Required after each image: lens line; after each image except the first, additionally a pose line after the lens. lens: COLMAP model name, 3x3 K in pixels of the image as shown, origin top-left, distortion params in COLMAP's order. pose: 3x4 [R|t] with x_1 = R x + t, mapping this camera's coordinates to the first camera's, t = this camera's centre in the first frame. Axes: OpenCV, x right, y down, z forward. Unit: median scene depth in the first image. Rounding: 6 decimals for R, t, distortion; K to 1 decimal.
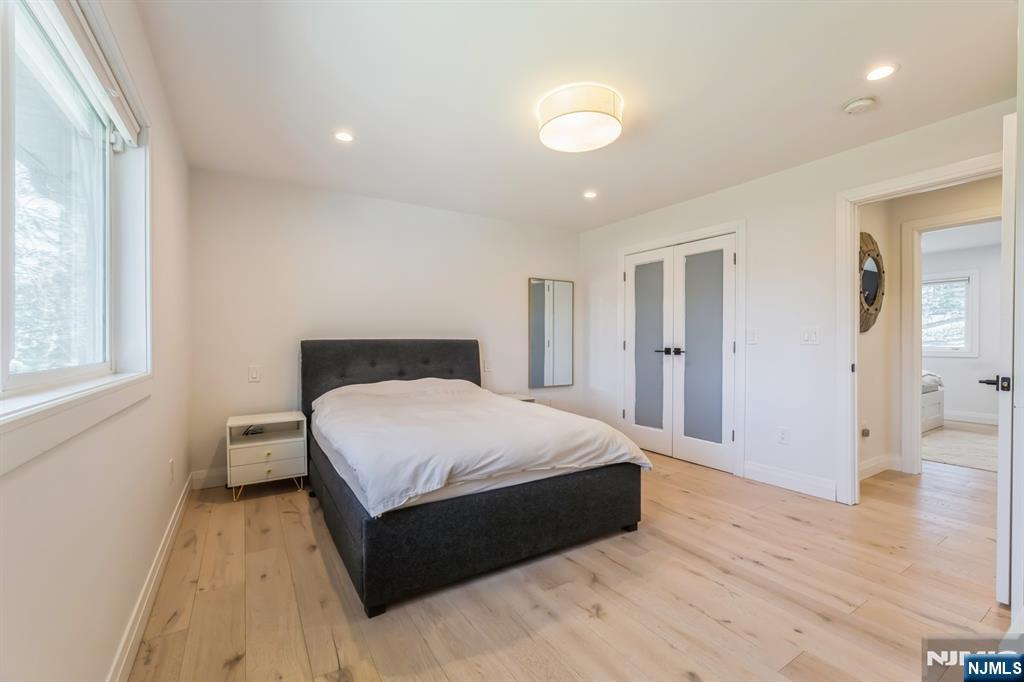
lens RADIAL K [[428.7, 0, 509.9], [0, 428.7, 335.4], [0, 0, 1]] dist [-0.000522, -0.000242]
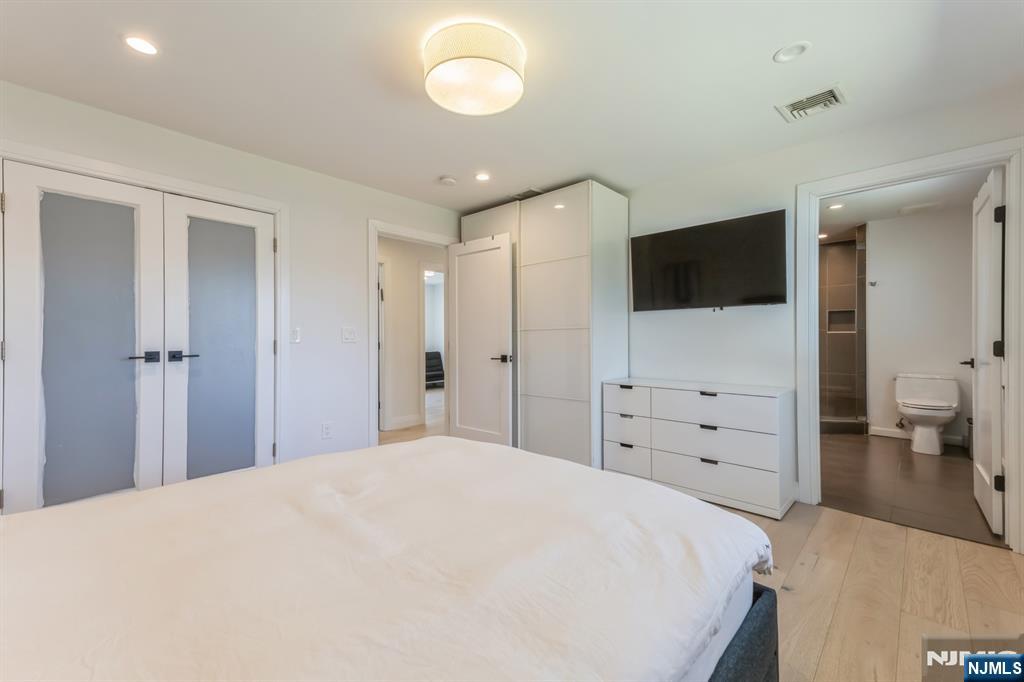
lens RADIAL K [[419.6, 0, 512.0], [0, 419.6, 341.0], [0, 0, 1]] dist [0.022592, -0.000005]
pose [[-0.262690, -0.009051, 0.964838, -0.382582], [-0.007400, 0.999945, 0.007365, 0.005411], [-0.964852, -0.005205, -0.262743, 0.675578]]
